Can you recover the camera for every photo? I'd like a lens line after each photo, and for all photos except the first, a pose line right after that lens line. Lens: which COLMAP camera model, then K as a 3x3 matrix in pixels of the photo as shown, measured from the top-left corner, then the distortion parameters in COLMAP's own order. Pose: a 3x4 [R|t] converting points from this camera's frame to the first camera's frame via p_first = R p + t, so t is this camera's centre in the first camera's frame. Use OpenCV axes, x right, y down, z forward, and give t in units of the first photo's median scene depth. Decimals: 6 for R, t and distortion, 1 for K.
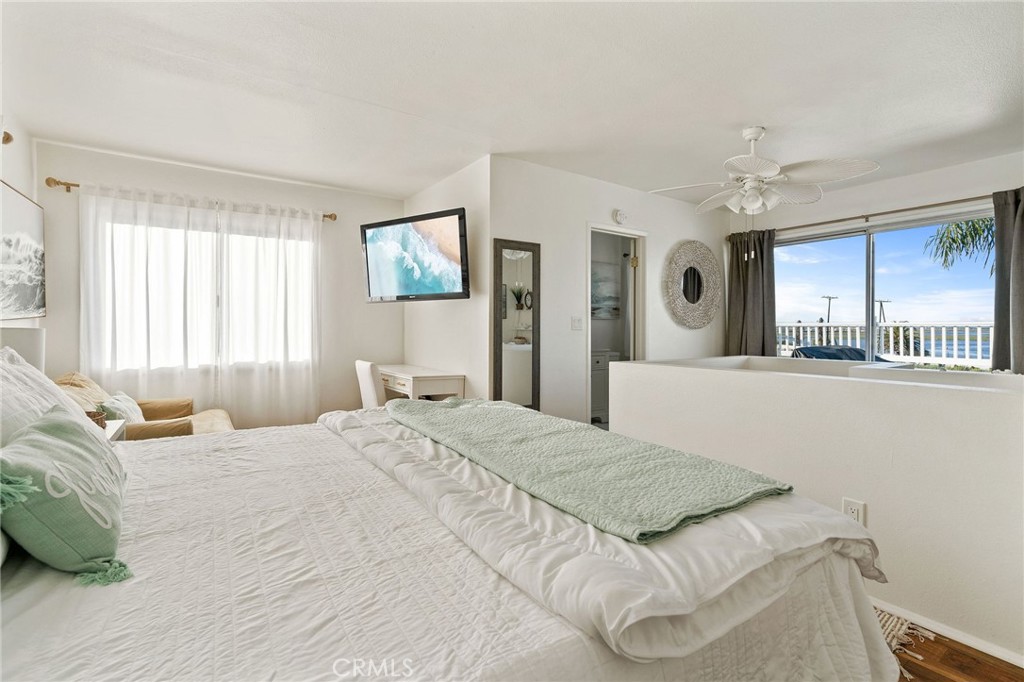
lens RADIAL K [[478.3, 0, 515.1], [0, 478.3, 321.2], [0, 0, 1]] dist [-0.010335, 0.002576]
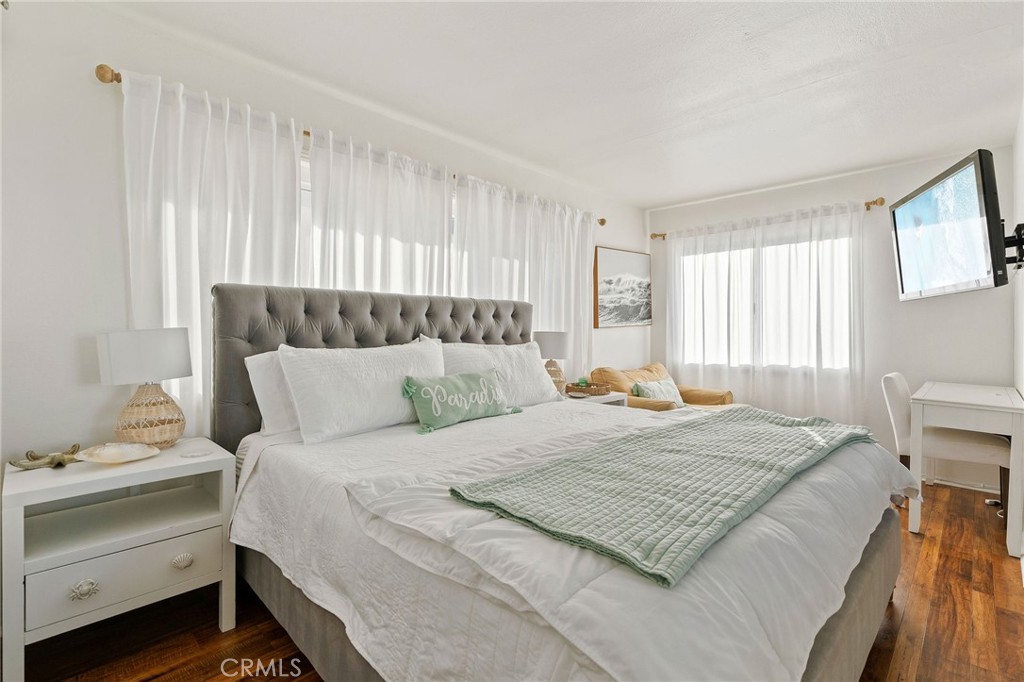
lens RADIAL K [[478.3, 0, 507.3], [0, 478.3, 335.3], [0, 0, 1]] dist [-0.010335, 0.002576]
pose [[0.185108, 0.007057, -0.982693, 0.381759], [0.009332, 0.999916, 0.008939, 0.005205], [0.982674, -0.010825, 0.185027, 0.223776]]
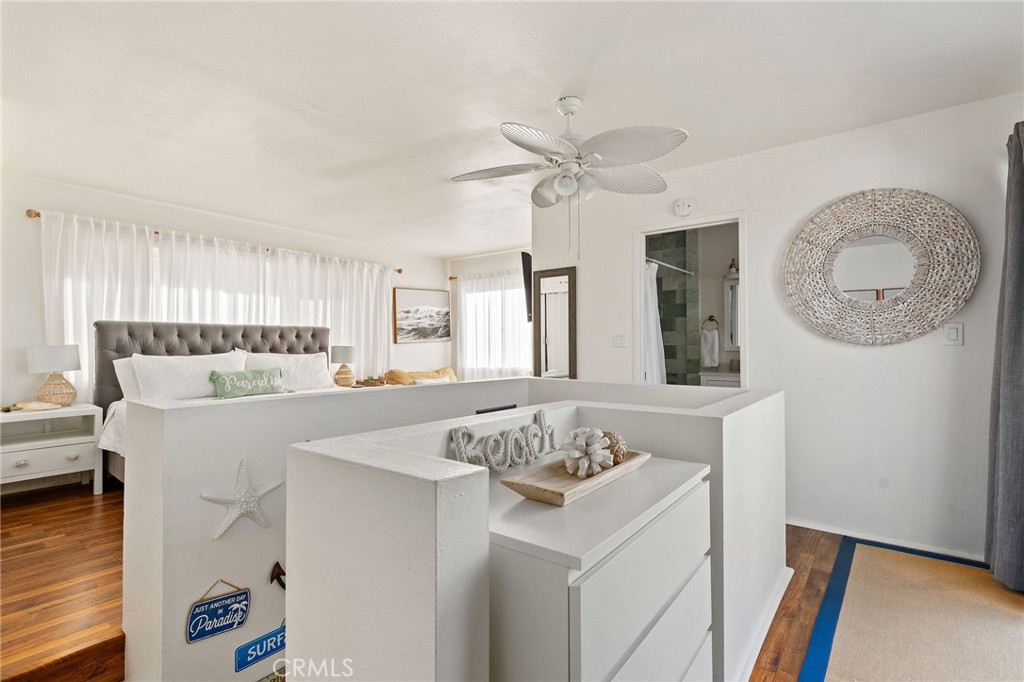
lens RADIAL K [[478.3, 0, 518.5], [0, 478.3, 345.6], [0, 0, 1]] dist [-0.010335, 0.002576]
pose [[0.296760, -0.003692, -0.954945, 1.033242], [0.014235, 0.999899, 0.000558, 0.013046], [0.954846, -0.013760, 0.296783, 0.563863]]
